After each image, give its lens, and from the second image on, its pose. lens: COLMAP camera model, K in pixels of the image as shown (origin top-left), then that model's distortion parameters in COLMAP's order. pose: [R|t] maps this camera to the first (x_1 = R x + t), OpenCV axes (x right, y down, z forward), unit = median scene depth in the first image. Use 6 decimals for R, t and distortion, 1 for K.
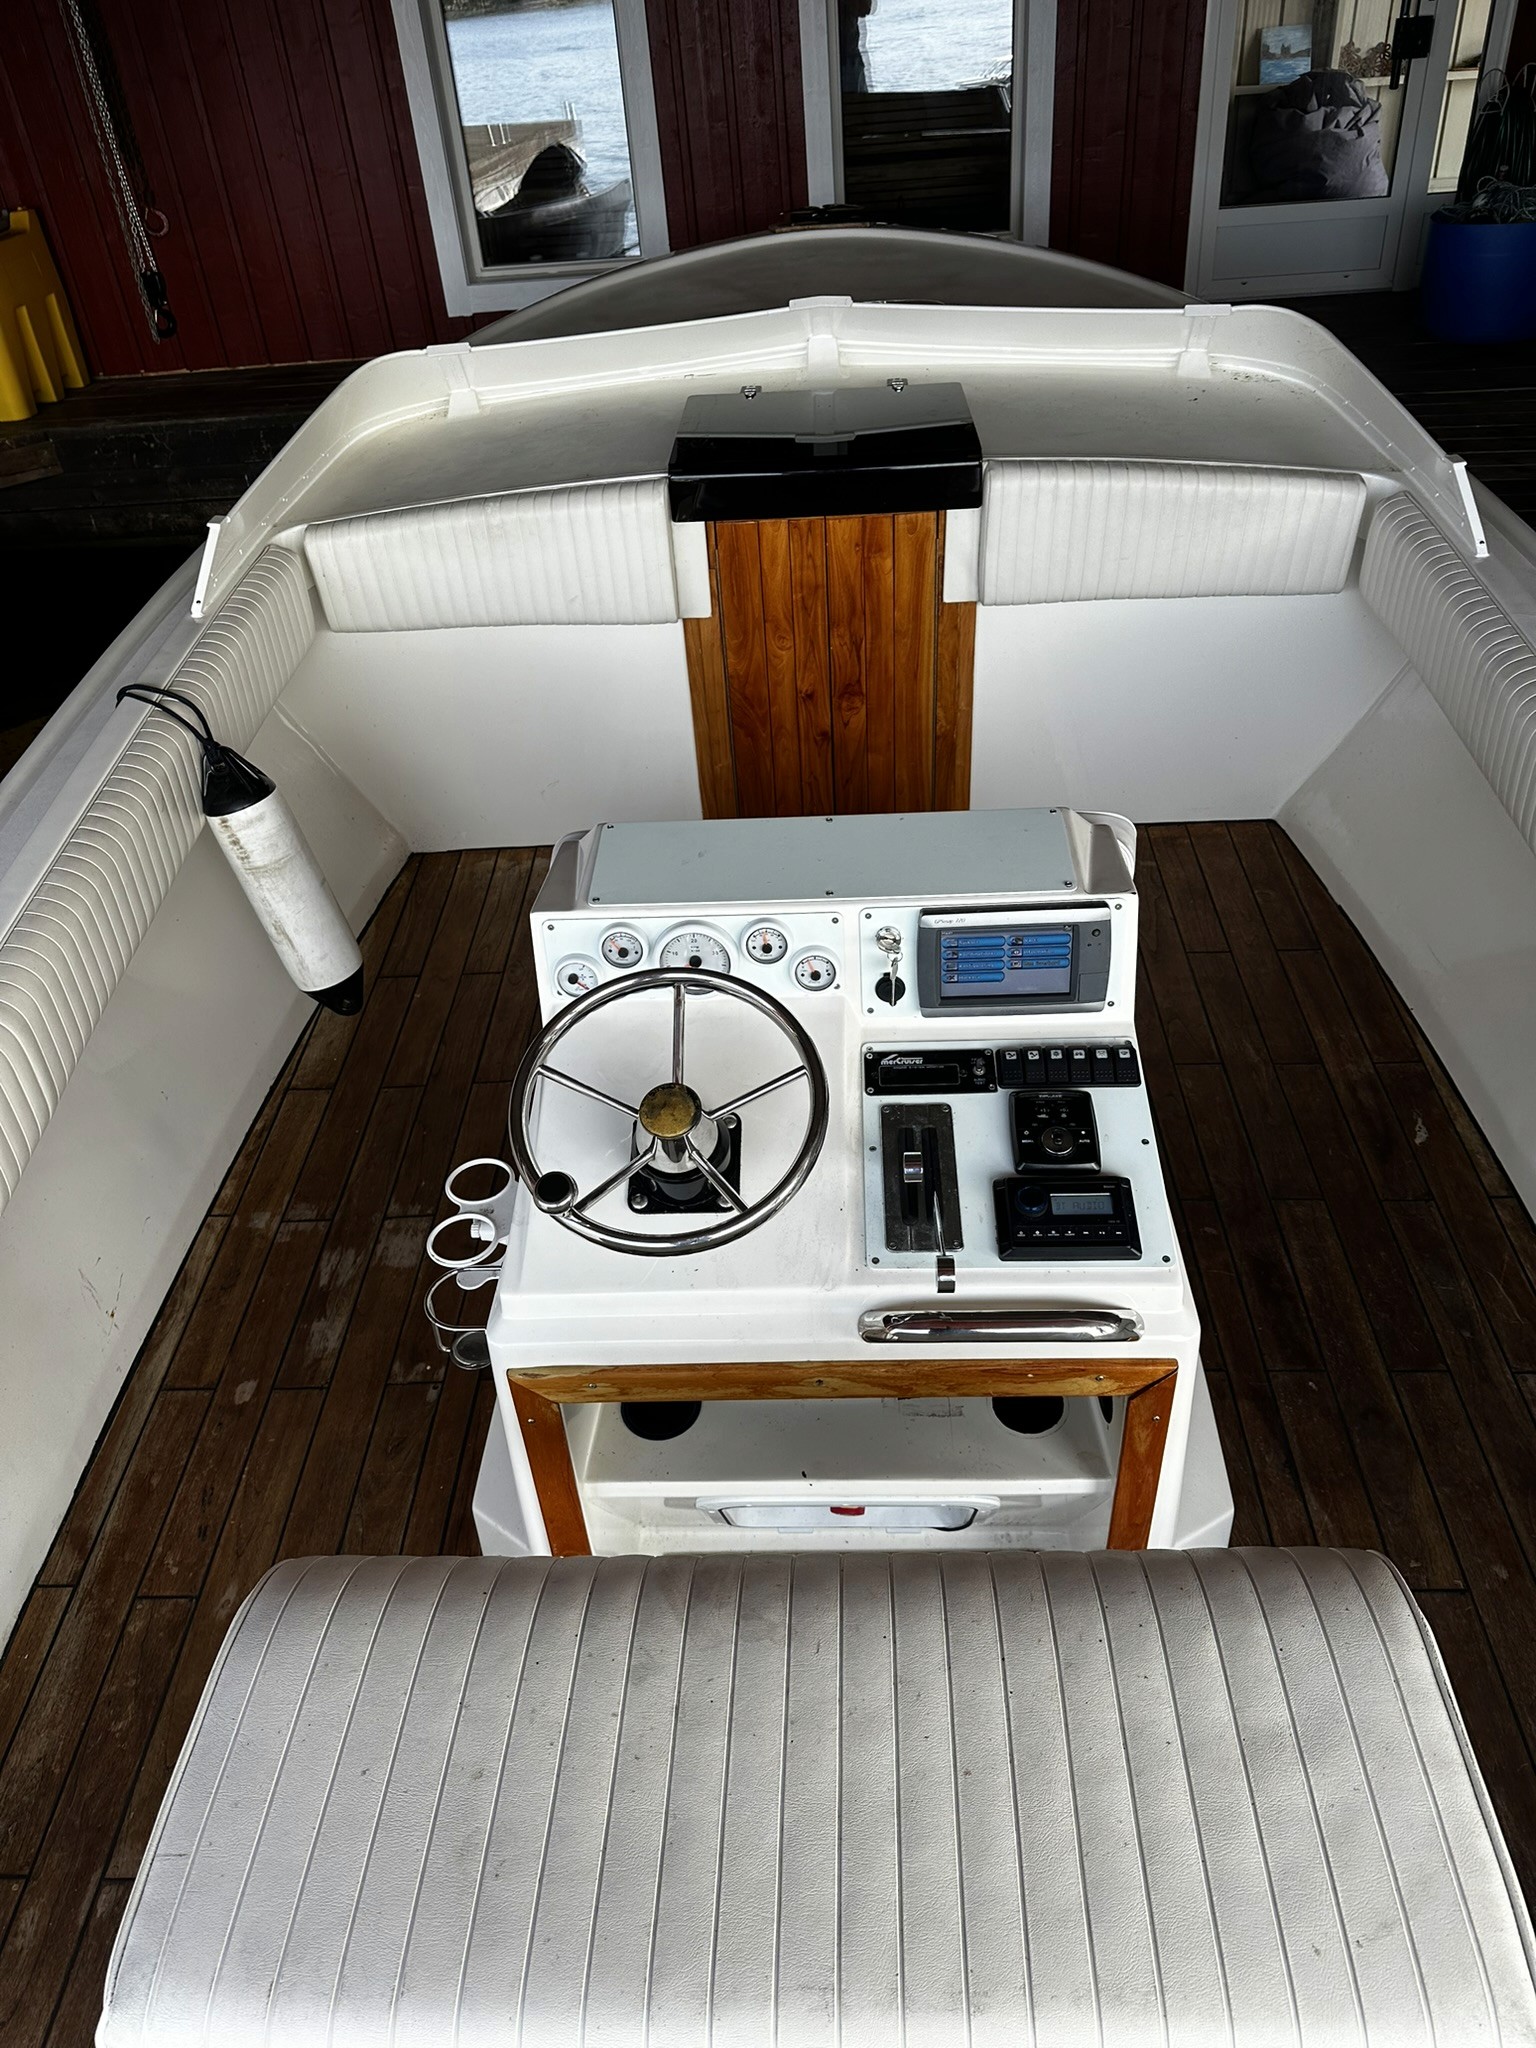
lens RADIAL K [[1465.3, 0, 762.7], [0, 1465.3, 1014.0], [0, 0, 1]] dist [0.011356, -0.024801]
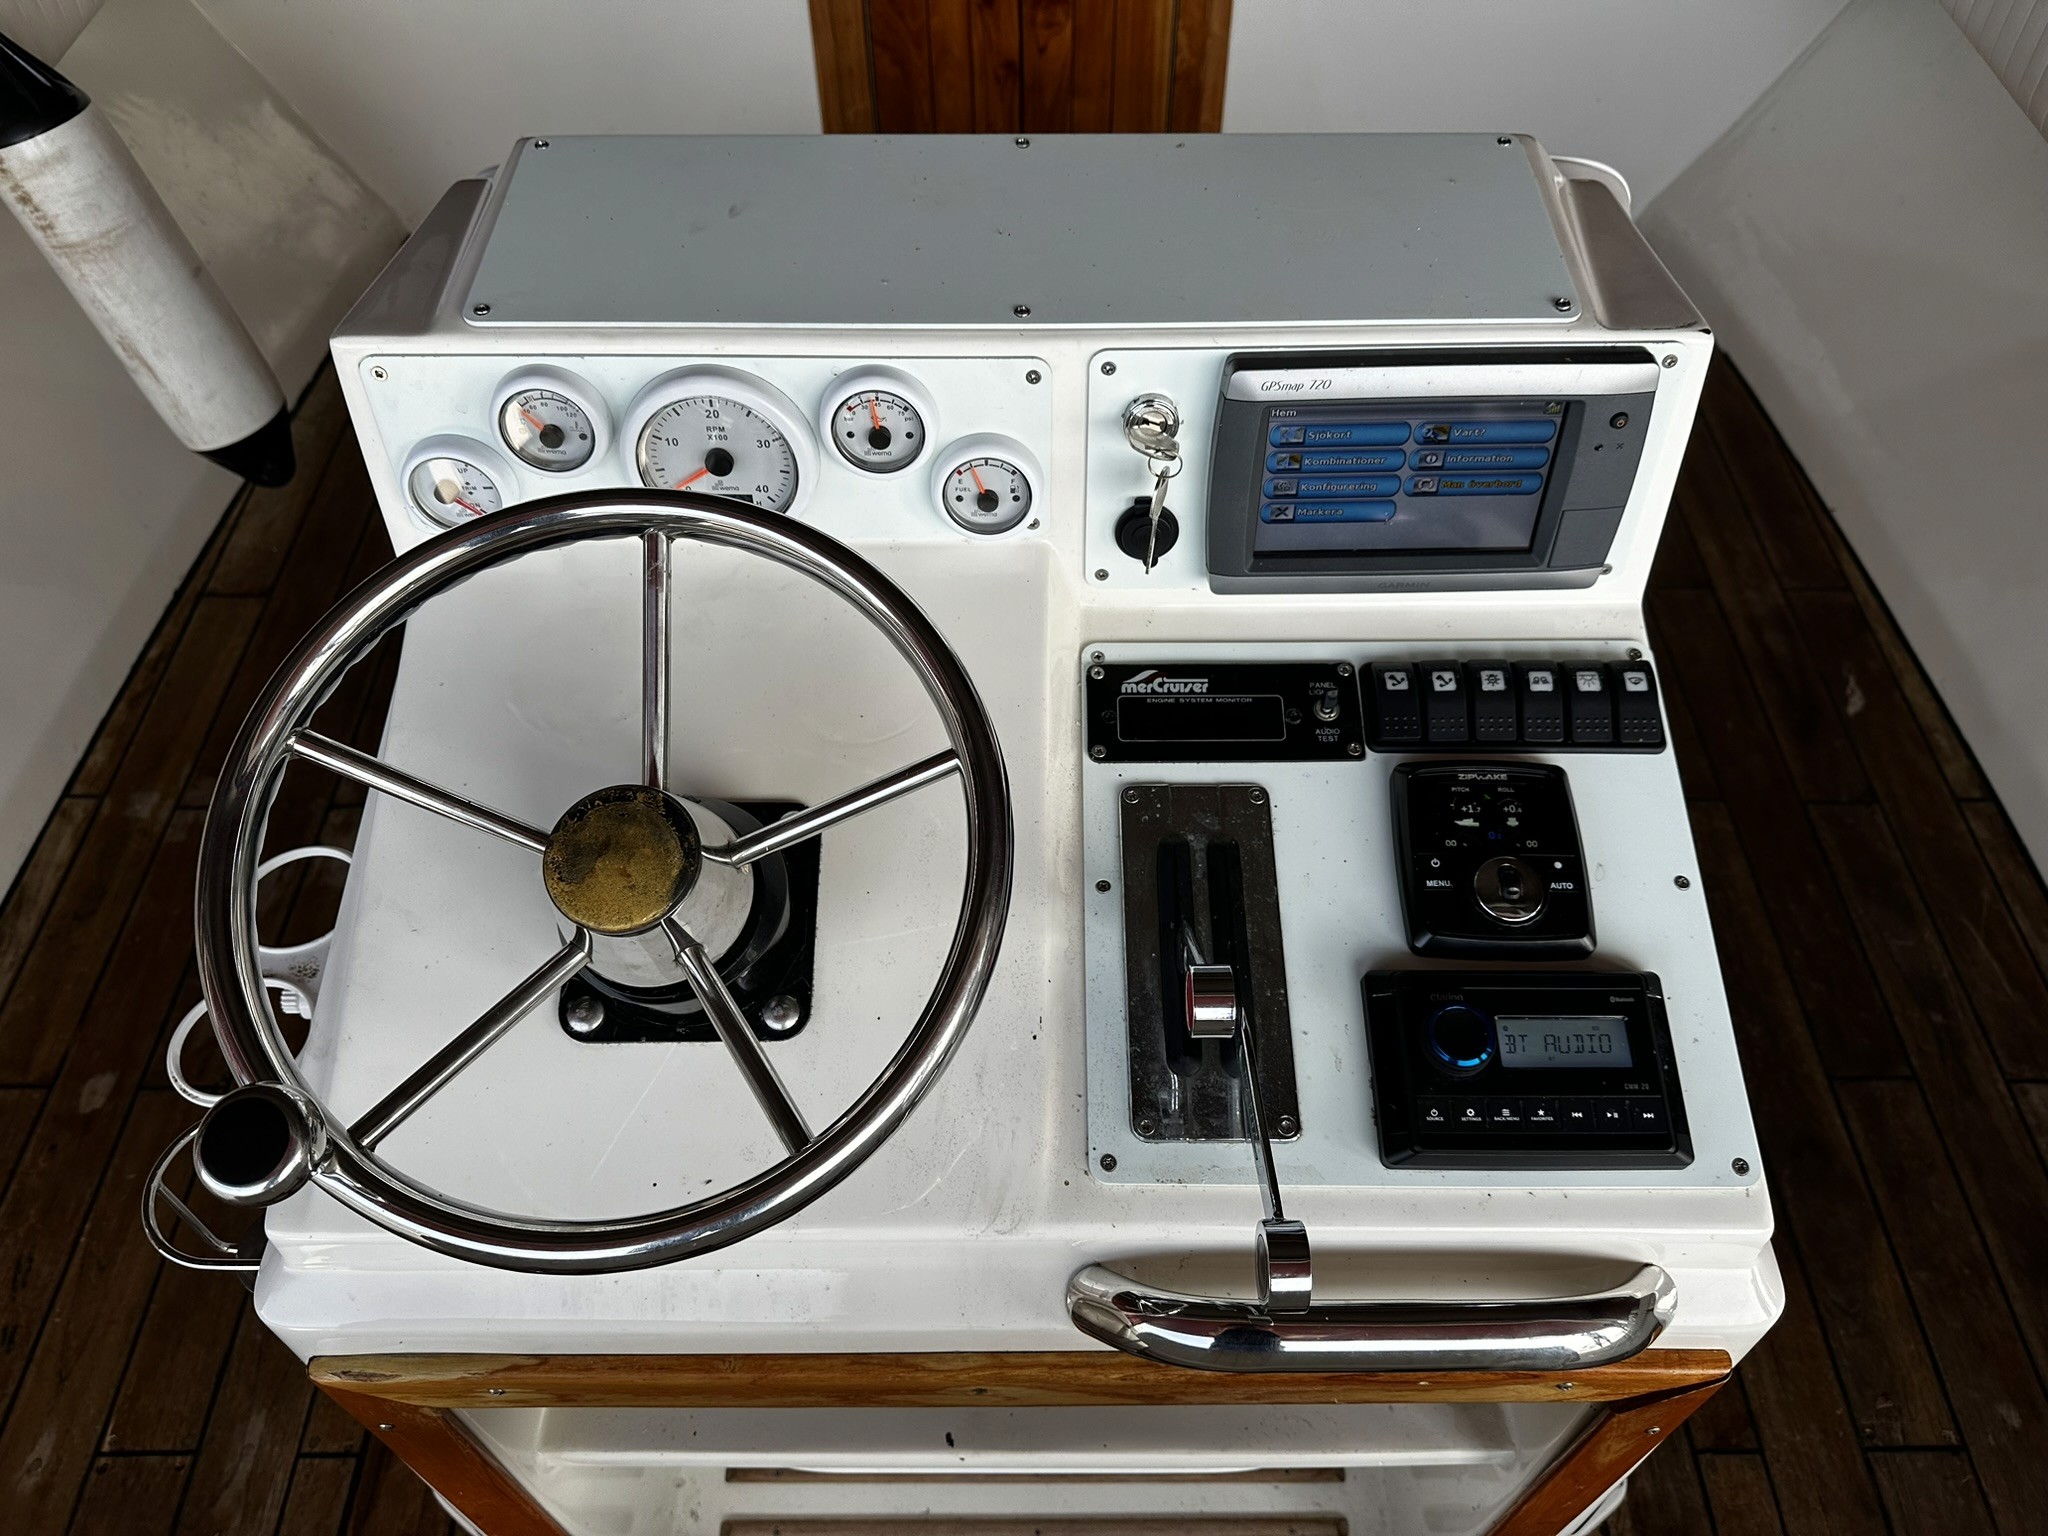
lens RADIAL K [[1465.3, 0, 1029.1], [0, 1465.3, 769.8], [0, 0, 1]] dist [0.011356, -0.024801]
pose [[0.997851, 0.008777, 0.064933, 0.020369], [-0.022621, 0.976205, 0.215667, -0.042573], [-0.061495, -0.216673, 0.974306, 0.535949]]
